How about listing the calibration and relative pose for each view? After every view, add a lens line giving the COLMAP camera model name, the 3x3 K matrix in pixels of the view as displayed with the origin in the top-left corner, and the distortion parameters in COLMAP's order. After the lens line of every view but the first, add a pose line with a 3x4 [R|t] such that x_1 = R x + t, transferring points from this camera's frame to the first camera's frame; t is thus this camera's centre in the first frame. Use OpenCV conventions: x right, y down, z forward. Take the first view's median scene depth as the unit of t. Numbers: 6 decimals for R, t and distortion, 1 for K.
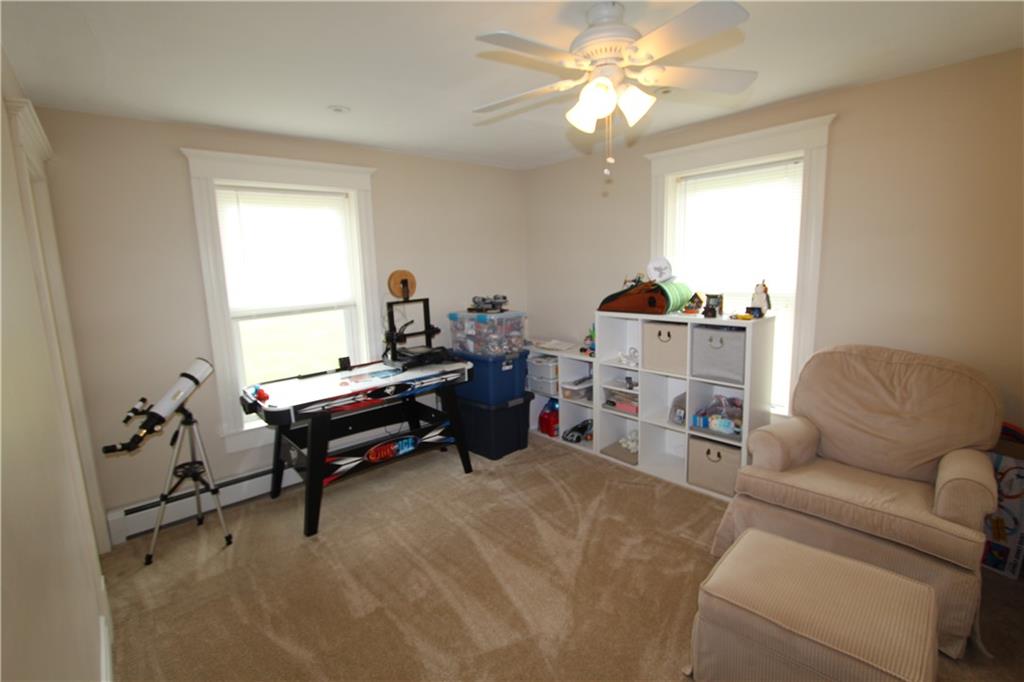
lens RADIAL K [[471.1, 0, 510.3], [0, 471.1, 341.3], [0, 0, 1]] dist [-0.021617, 0.003491]
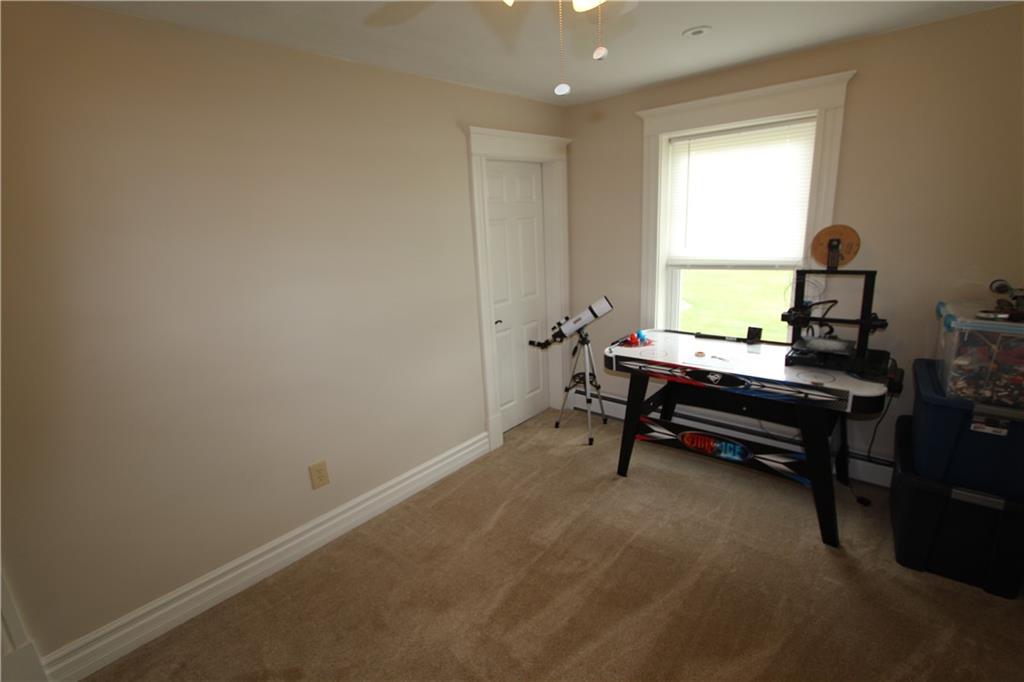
lens RADIAL K [[471.1, 0, 512.6], [0, 471.1, 338.5], [0, 0, 1]] dist [-0.021617, 0.003491]
pose [[0.127650, 0.270381, -0.954254, 0.446203], [-0.111709, 0.959922, 0.257043, -0.128294], [0.985508, 0.073787, 0.152738, 0.497428]]
